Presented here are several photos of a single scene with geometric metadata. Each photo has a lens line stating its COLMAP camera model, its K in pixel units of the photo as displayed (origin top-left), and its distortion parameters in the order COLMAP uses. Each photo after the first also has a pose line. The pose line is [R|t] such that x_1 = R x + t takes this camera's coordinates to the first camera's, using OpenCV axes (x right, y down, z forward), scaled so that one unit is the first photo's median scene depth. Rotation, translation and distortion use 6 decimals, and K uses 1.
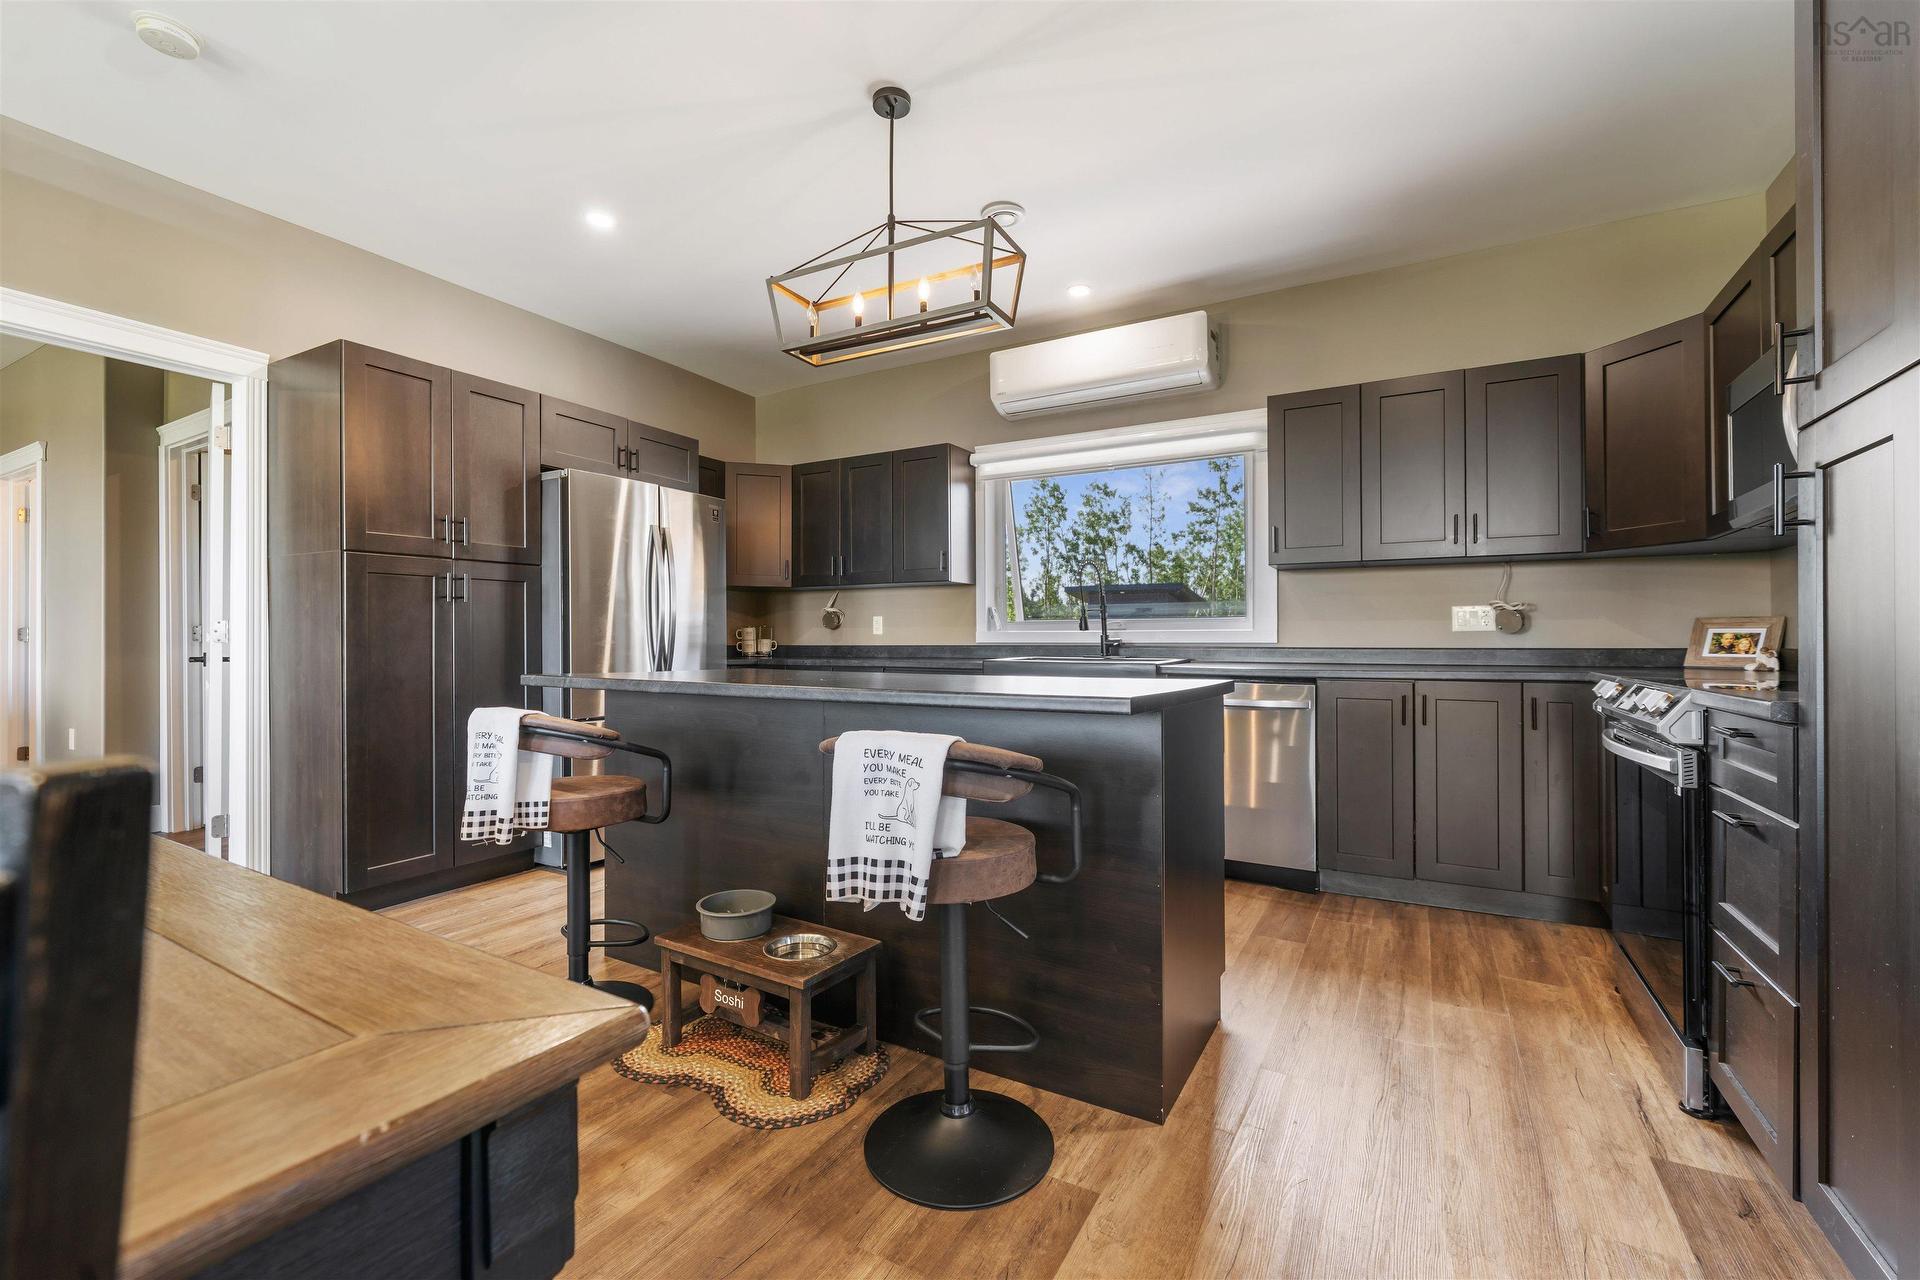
lens RADIAL K [[813.7, 0, 974.1], [0, 813.7, 636.7], [0, 0, 1]] dist [-0.002224, 0.000425]
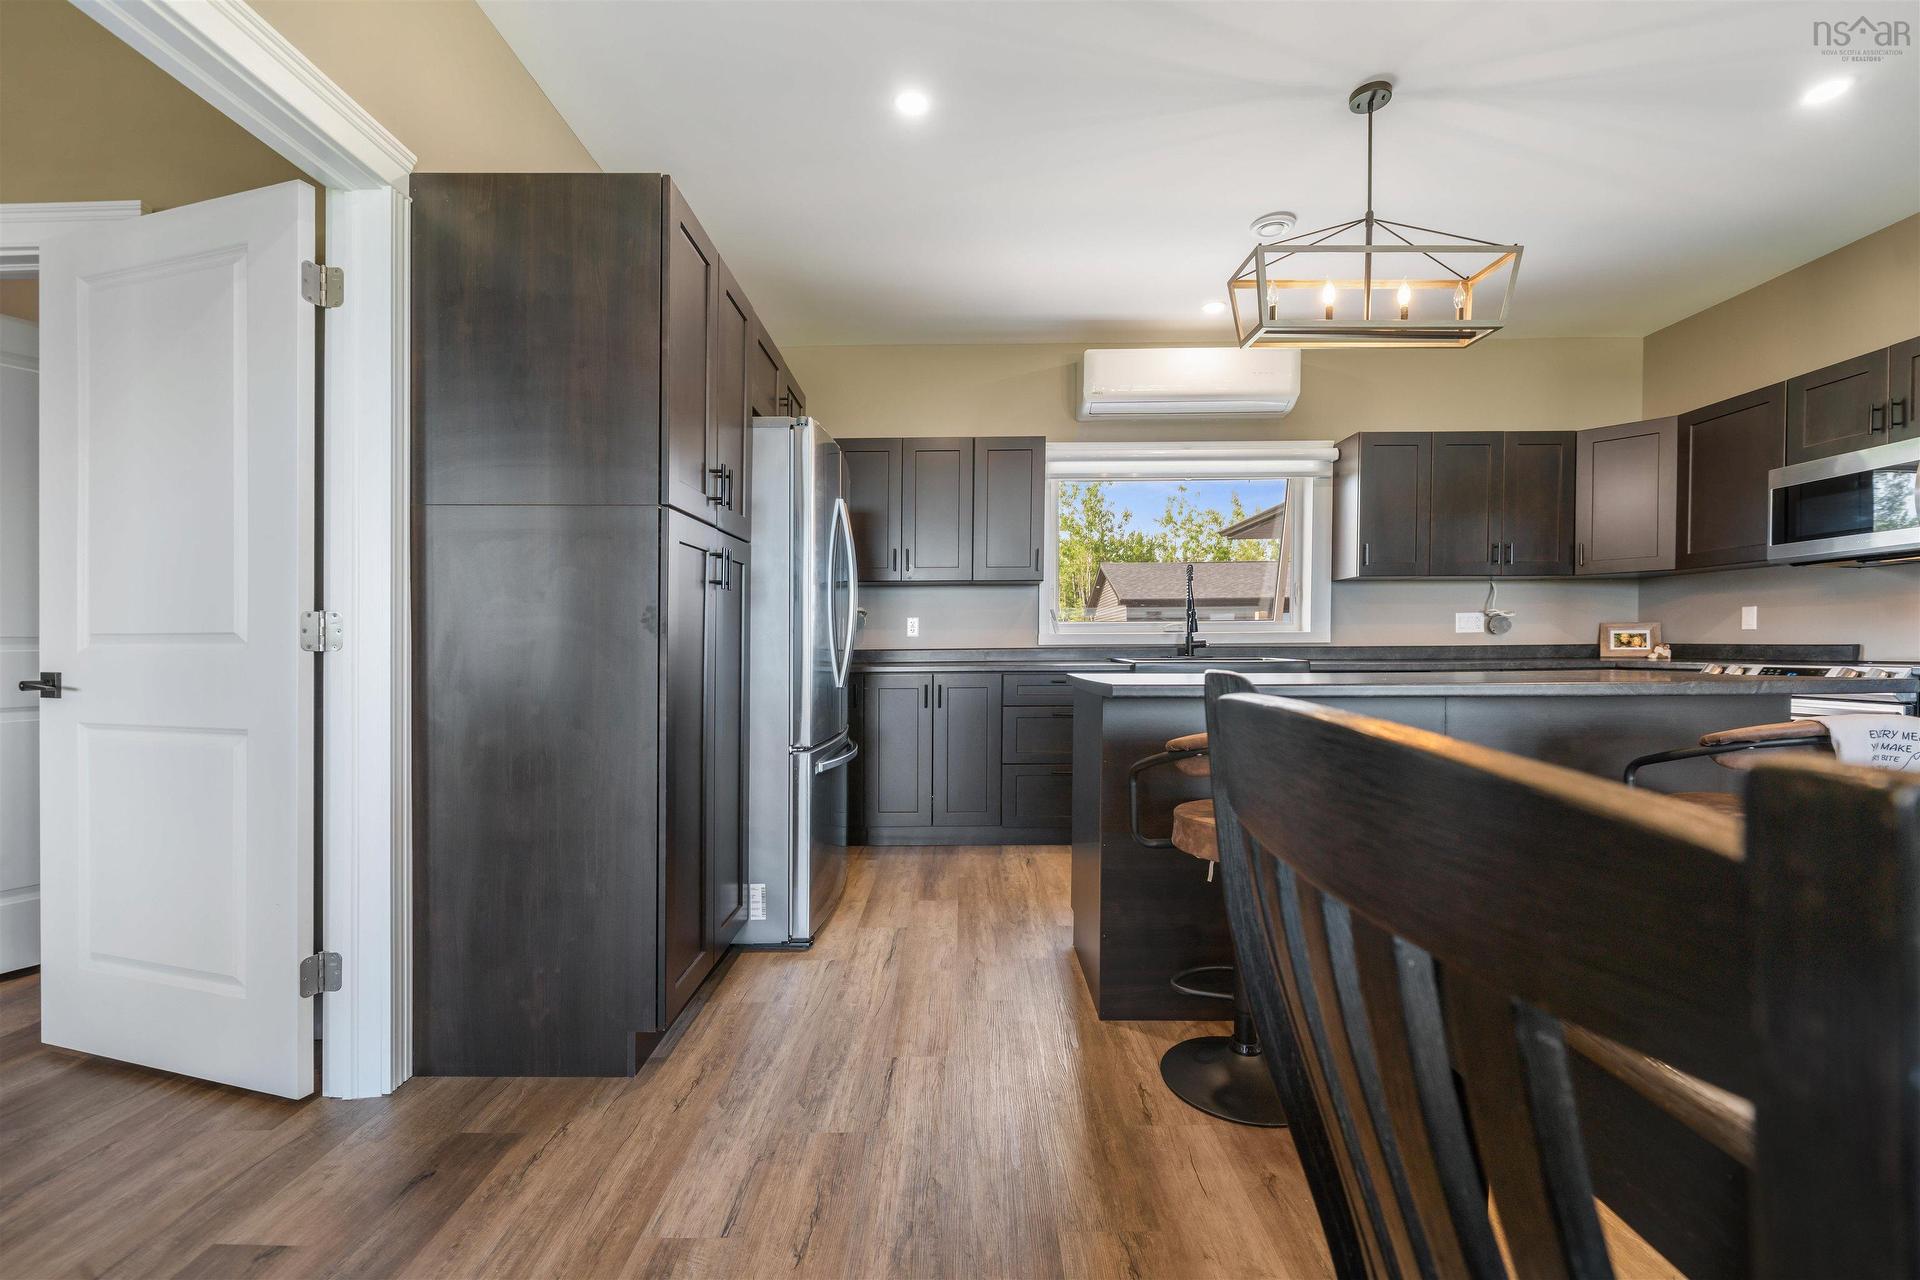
lens RADIAL K [[813.7, 0, 969.7], [0, 813.7, 651.9], [0, 0, 1]] dist [-0.002224, 0.000425]
pose [[0.869112, -0.011115, 0.494491, -0.820444], [0.004497, 0.999884, 0.014572, 0.002329], [-0.494596, -0.010442, 0.869060, 0.291717]]
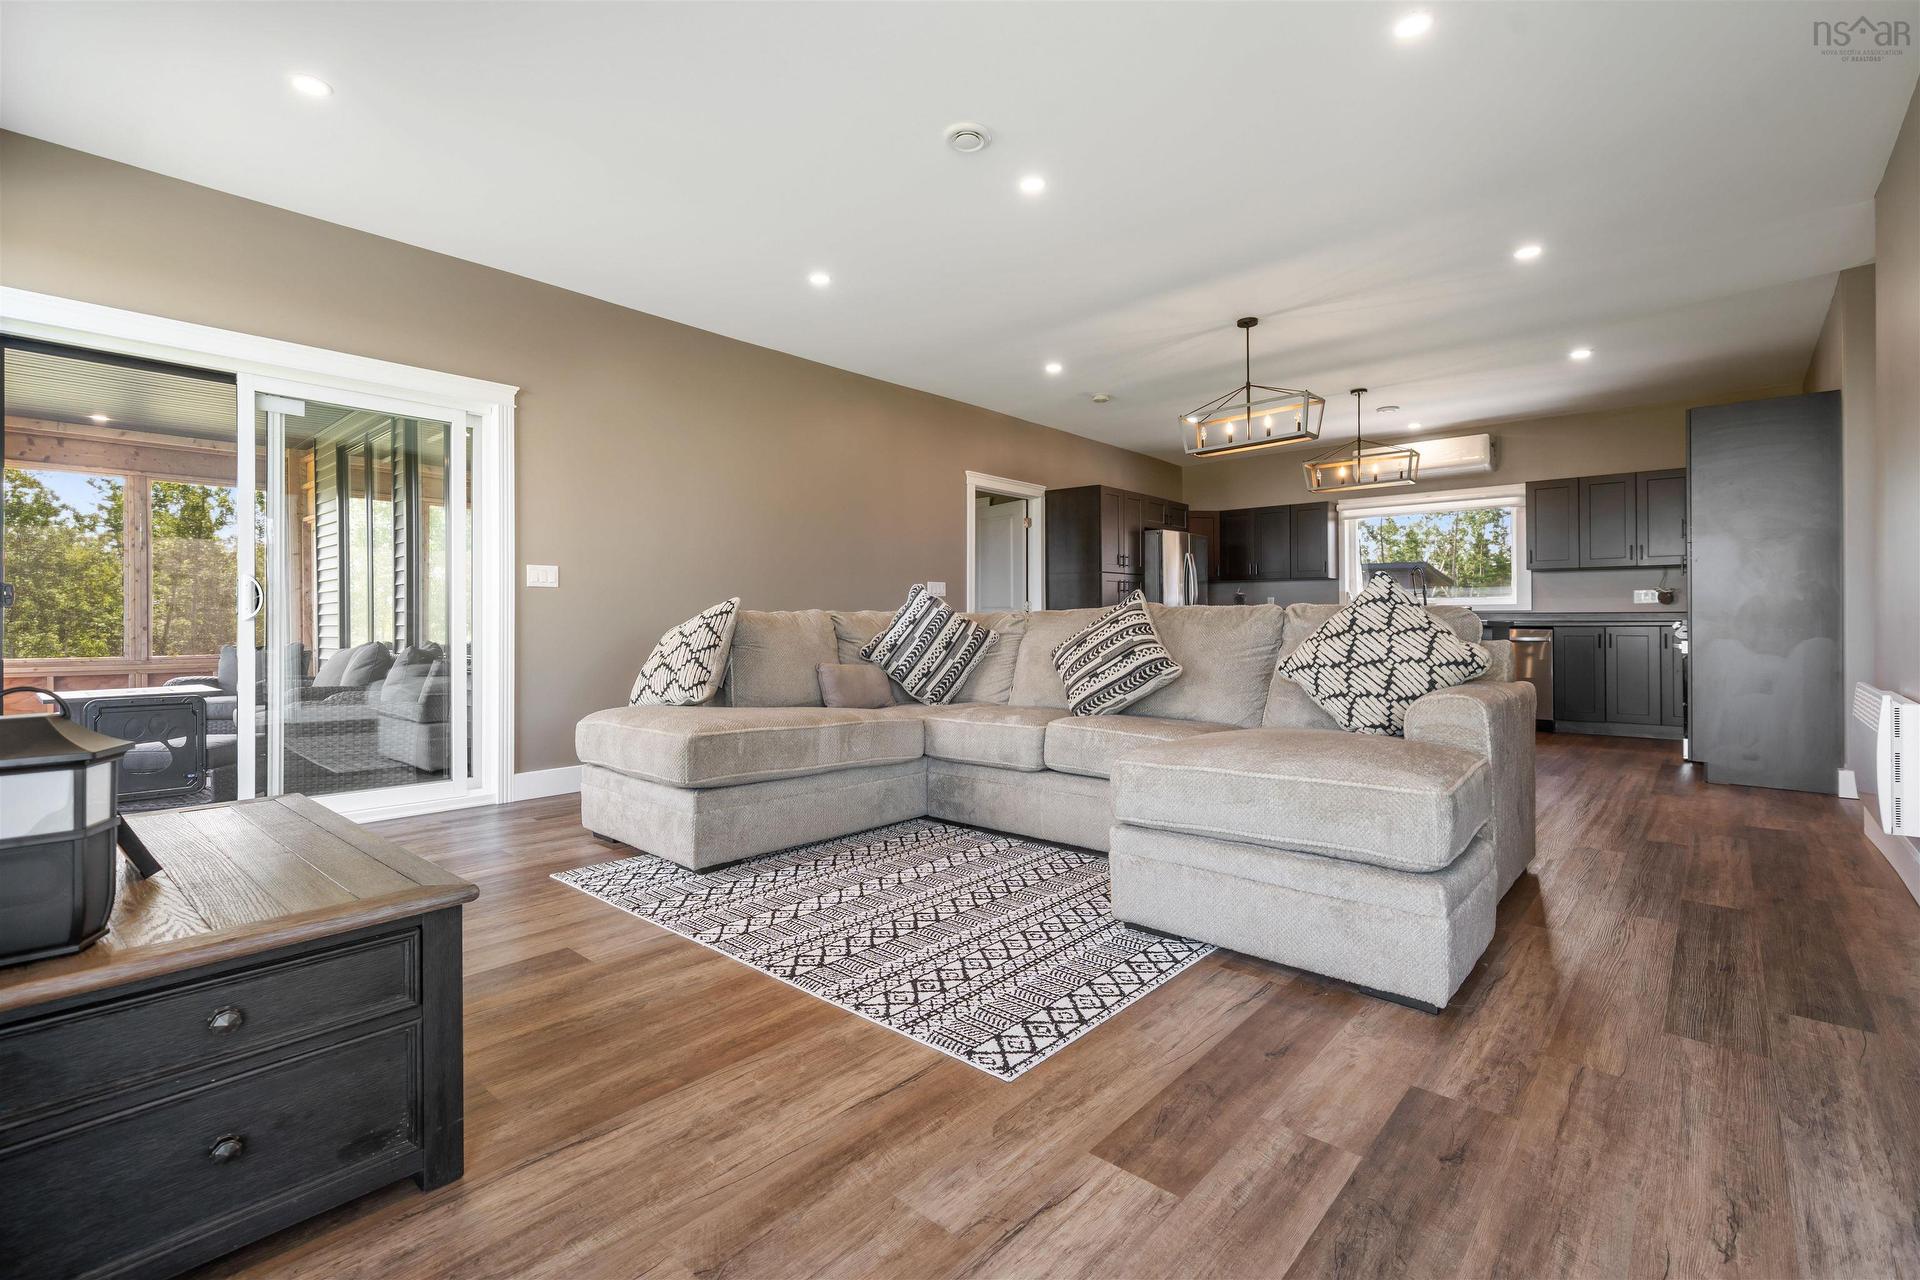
lens RADIAL K [[882.5, 0, 954.9], [0, 882.5, 623.6], [0, 0, 1]] dist [0.001496, -0.000915]
pose [[0.976284, -0.003282, -0.216471, -0.581568], [0.004592, 0.999974, 0.005551, 0.025781], [0.216447, -0.006414, 0.976273, -1.531890]]
